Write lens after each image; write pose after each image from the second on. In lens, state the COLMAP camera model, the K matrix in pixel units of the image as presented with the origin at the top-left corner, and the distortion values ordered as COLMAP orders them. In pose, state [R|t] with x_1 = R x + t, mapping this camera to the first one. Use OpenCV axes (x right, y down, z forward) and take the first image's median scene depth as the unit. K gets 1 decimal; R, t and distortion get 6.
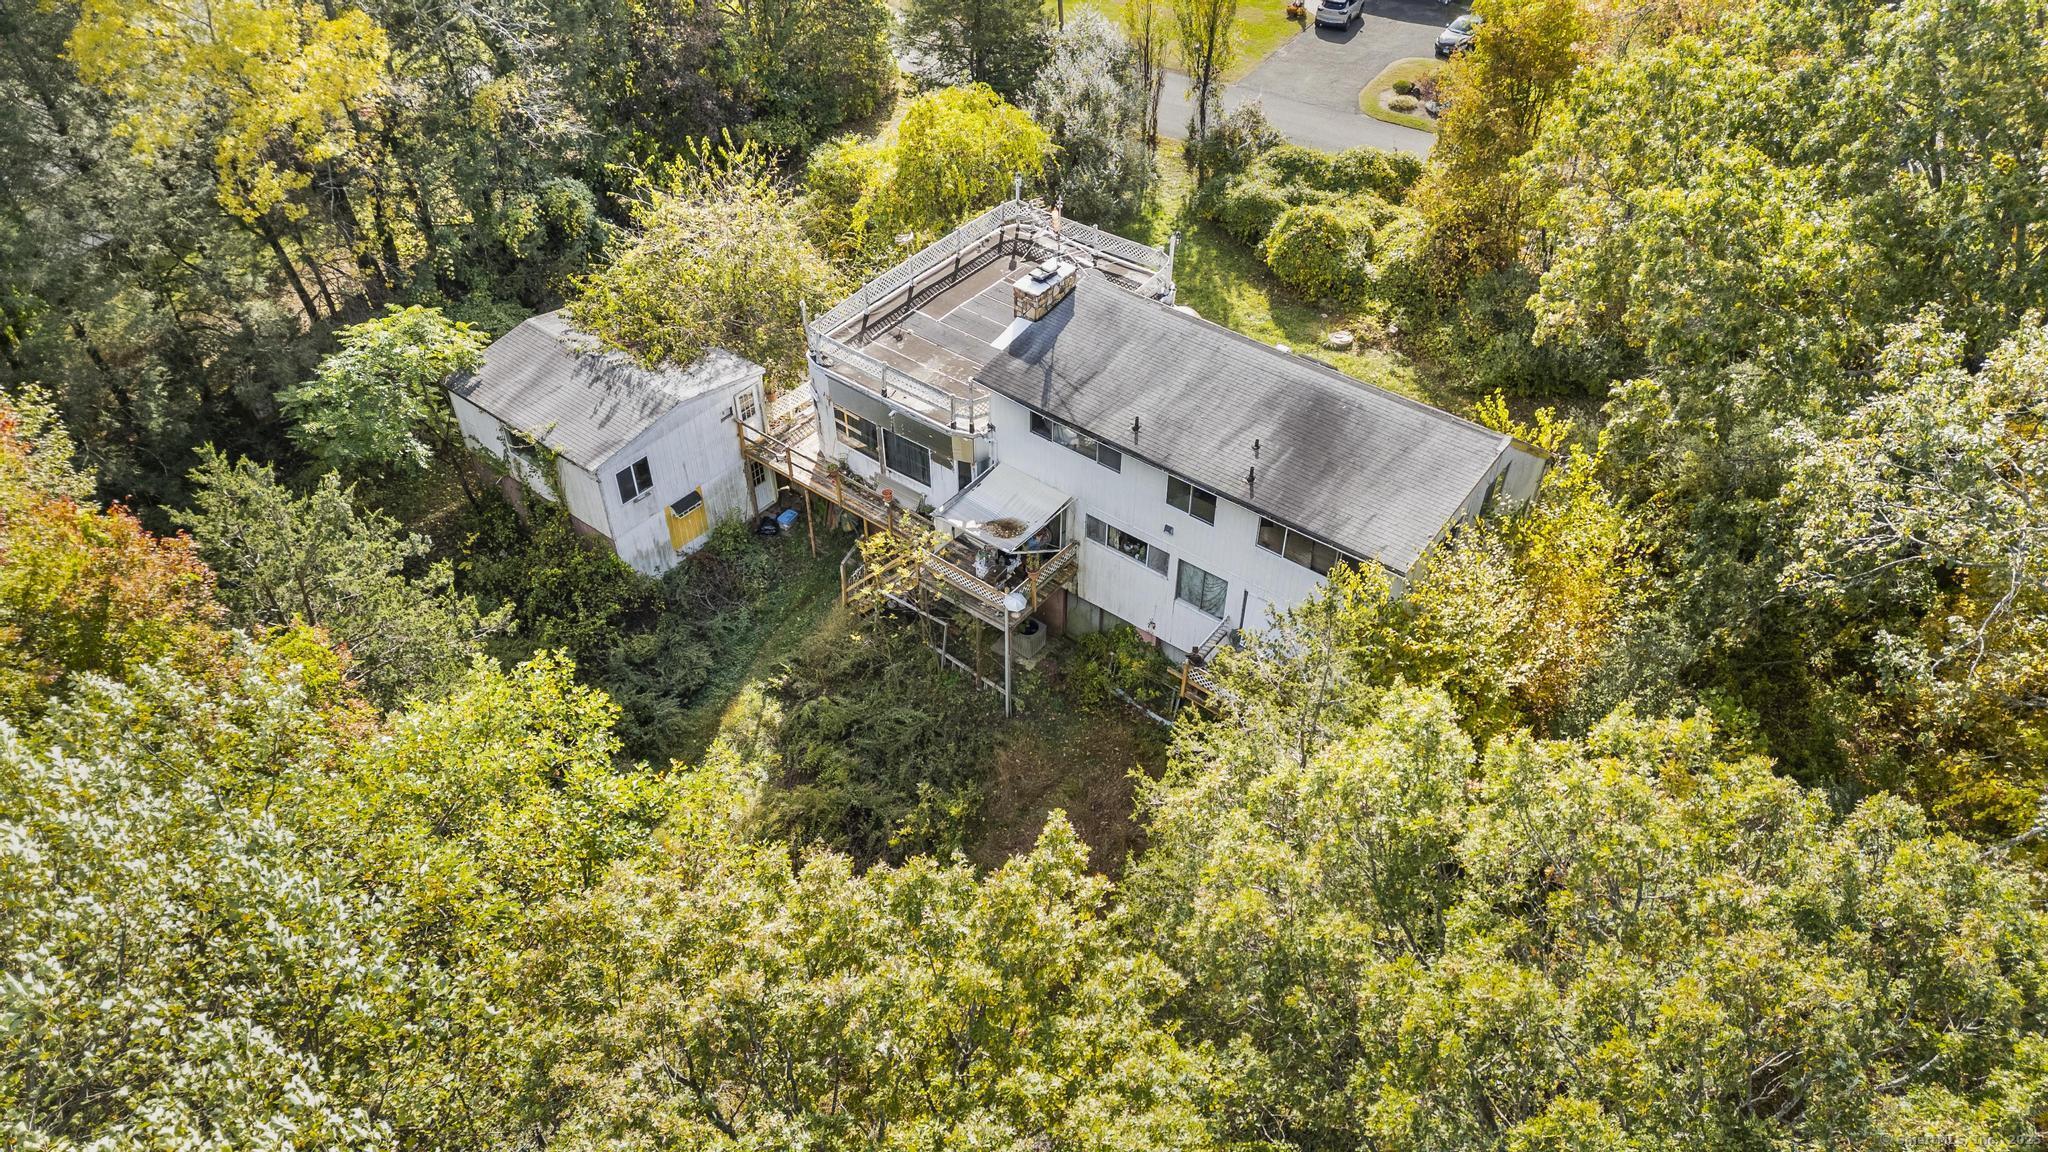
lens RADIAL K [[1424.3, 0, 1024.0], [0, 1424.3, 576.0], [0, 0, 1]] dist [0.163112, -0.349712]
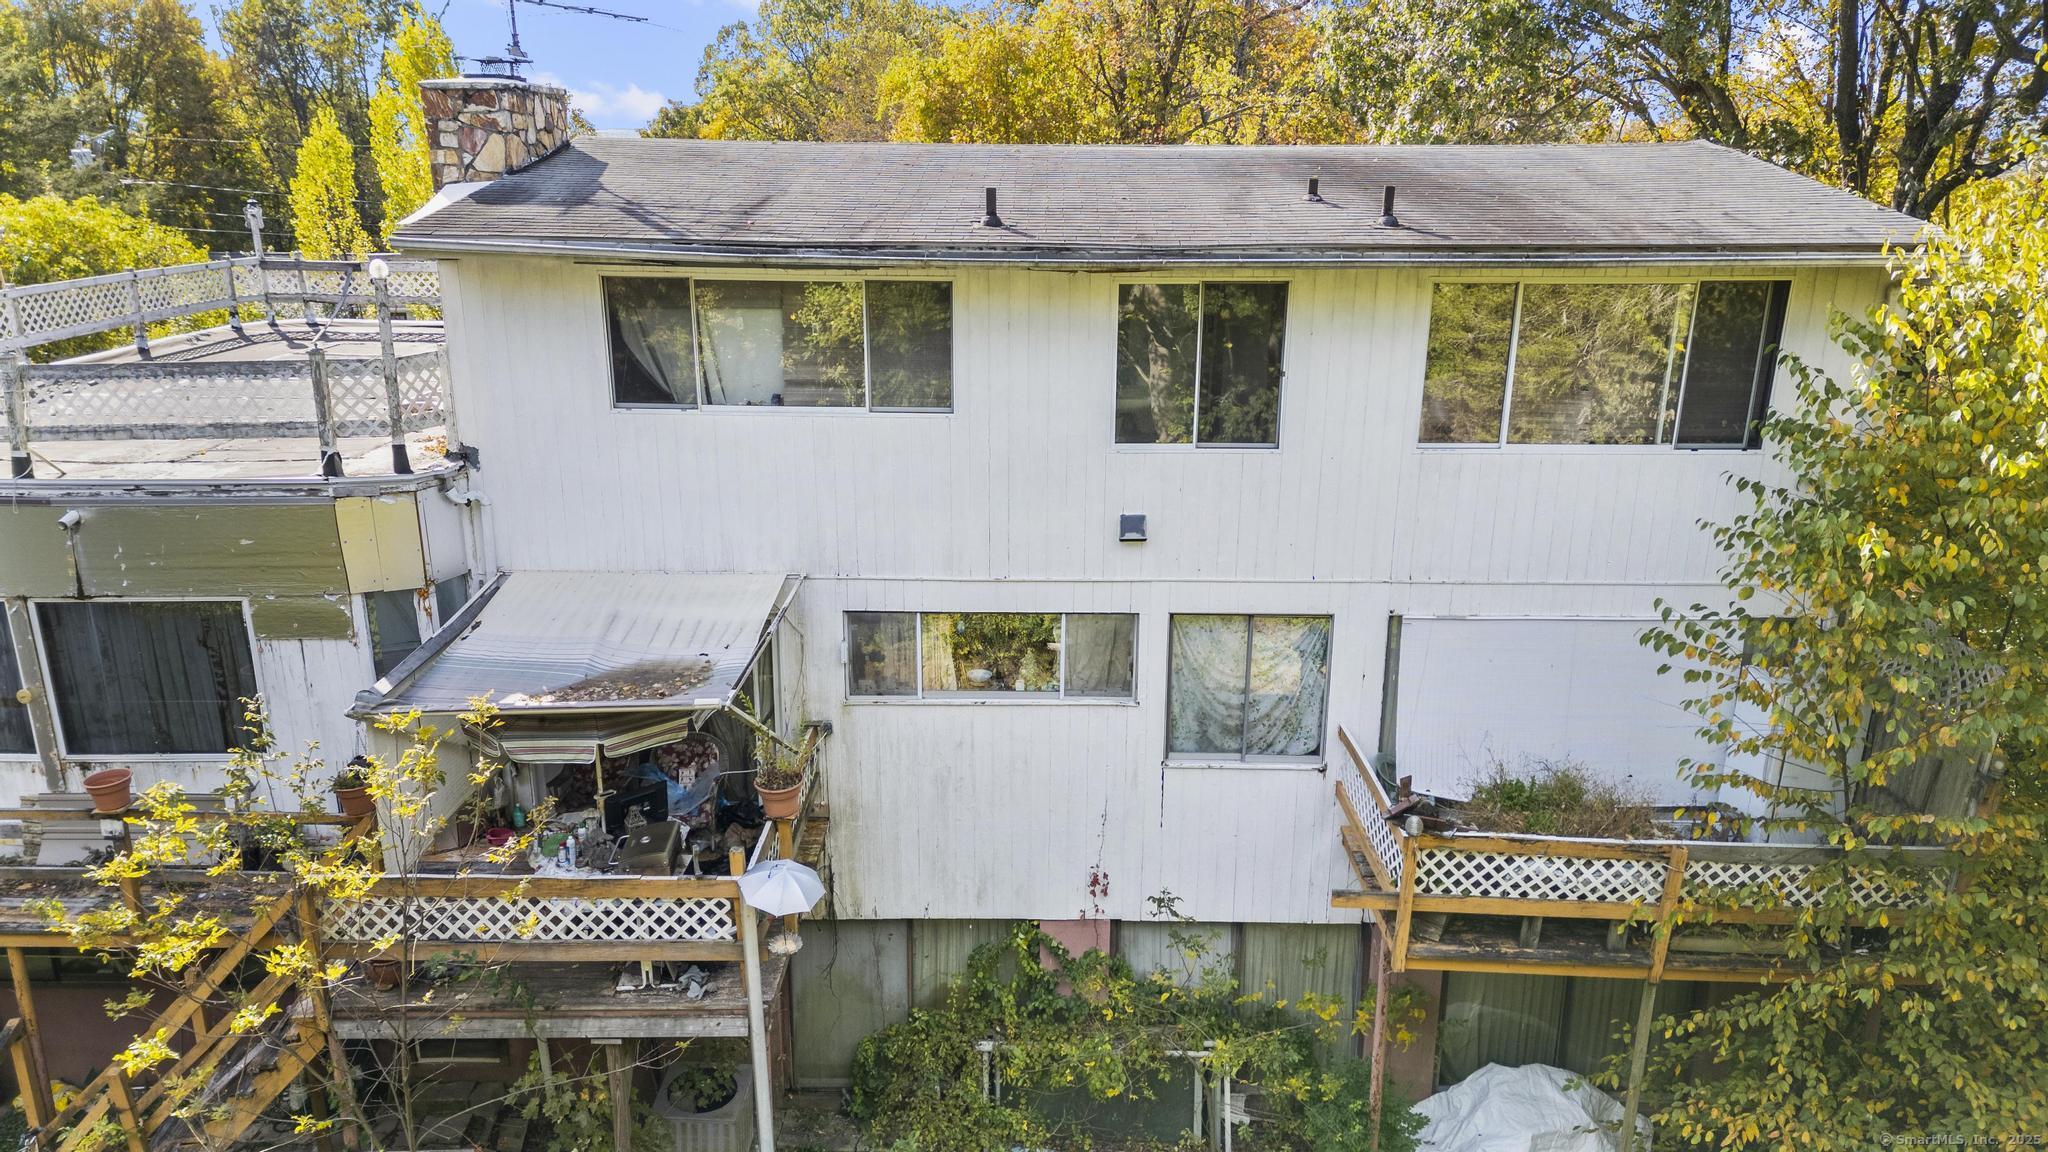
lens RADIAL K [[1424.3, 0, 1024.0], [0, 1424.3, 576.0], [0, 0, 1]] dist [0.163112, -0.349712]
pose [[0.796283, -0.177043, 0.578437, -0.099017], [0.402620, 0.868765, -0.288347, 0.054177], [-0.451476, 0.462497, 0.763064, 0.611414]]
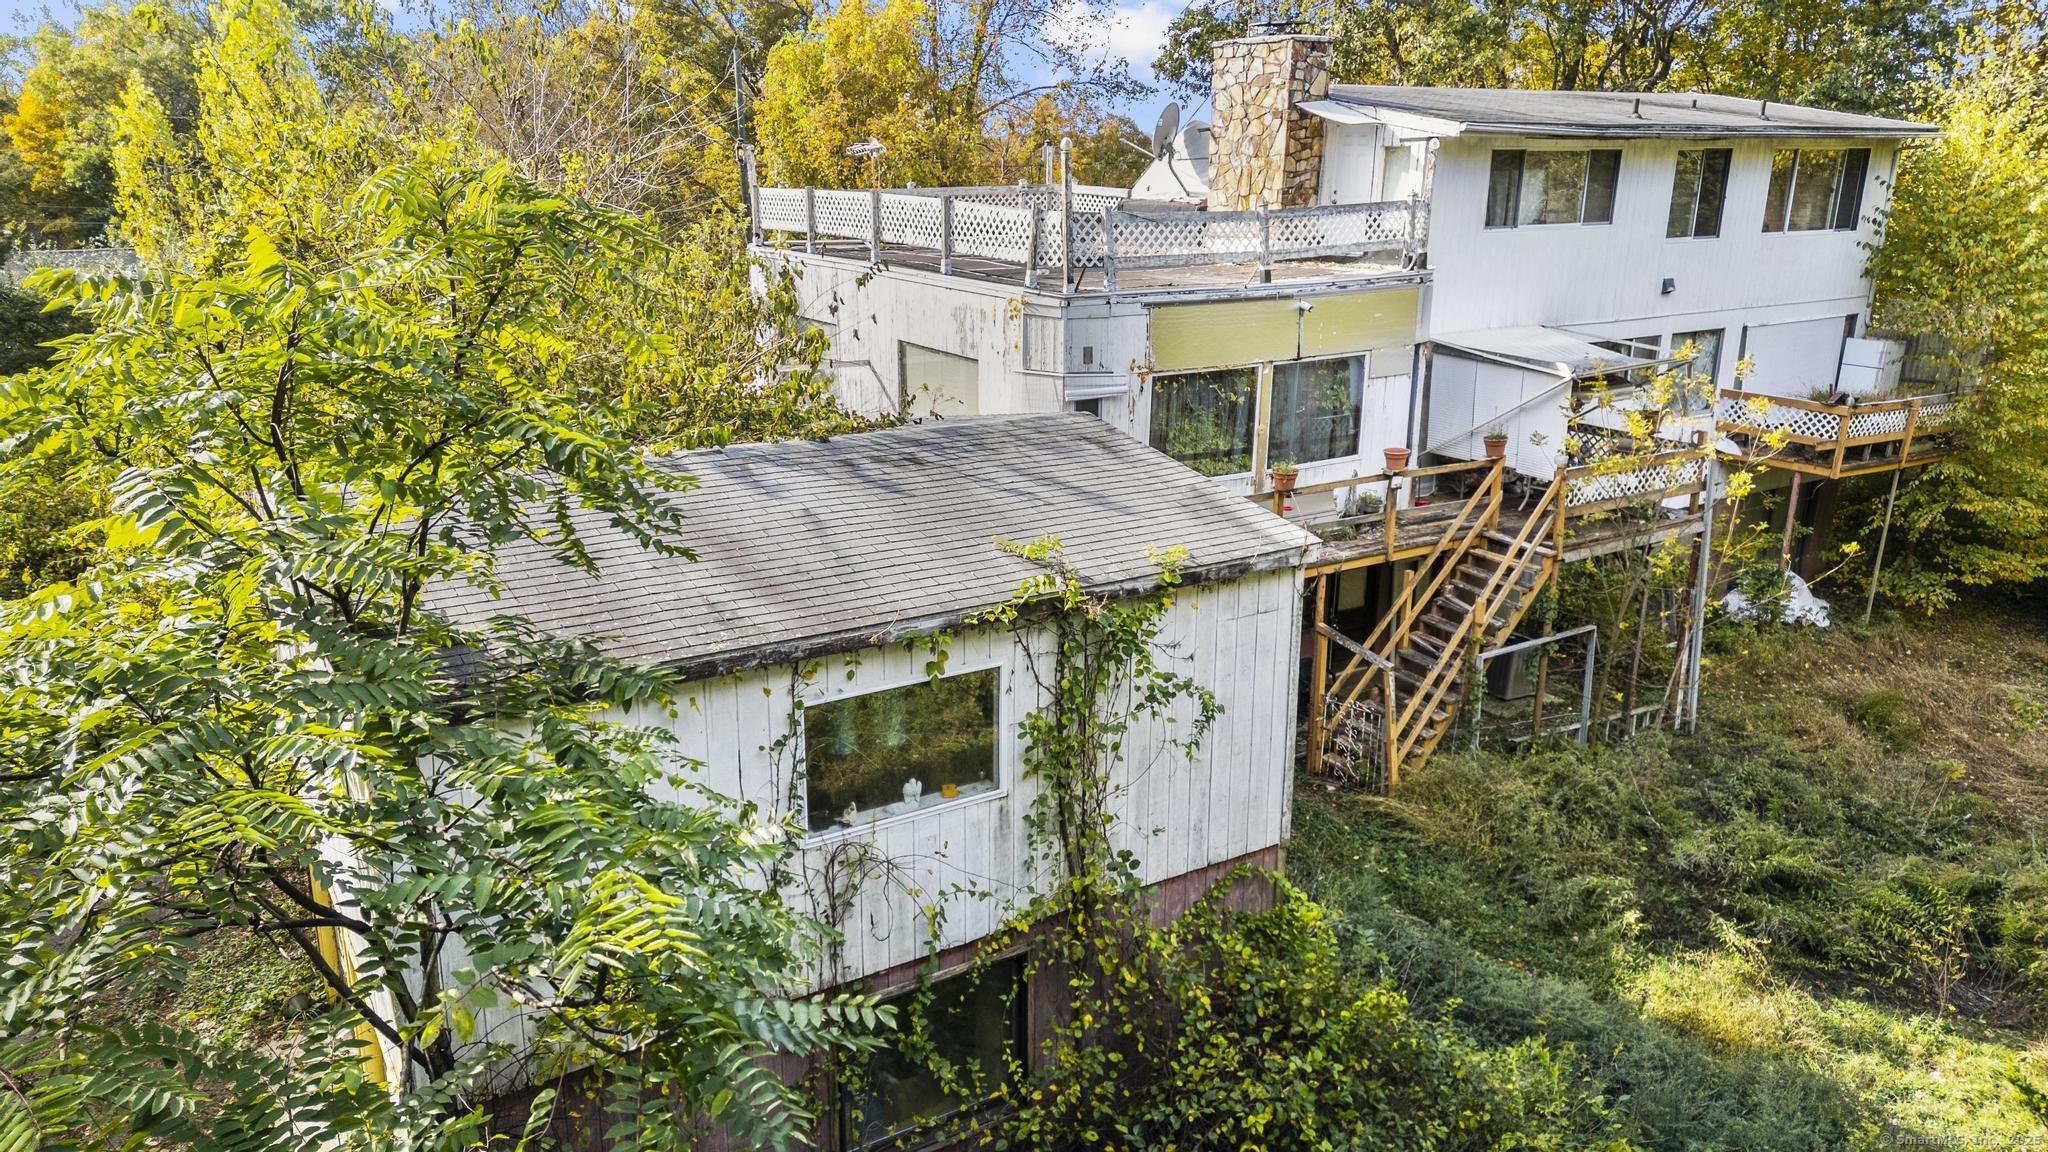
lens RADIAL K [[1423.3, 0, 1030.3], [0, 1423.3, 567.6], [0, 0, 1]] dist [0.124754, -0.158409]
pose [[0.336070, -0.263380, 0.904261, -0.499393], [0.627607, 0.778503, -0.006501, -0.088508], [-0.702258, 0.569705, 0.426931, 0.807850]]
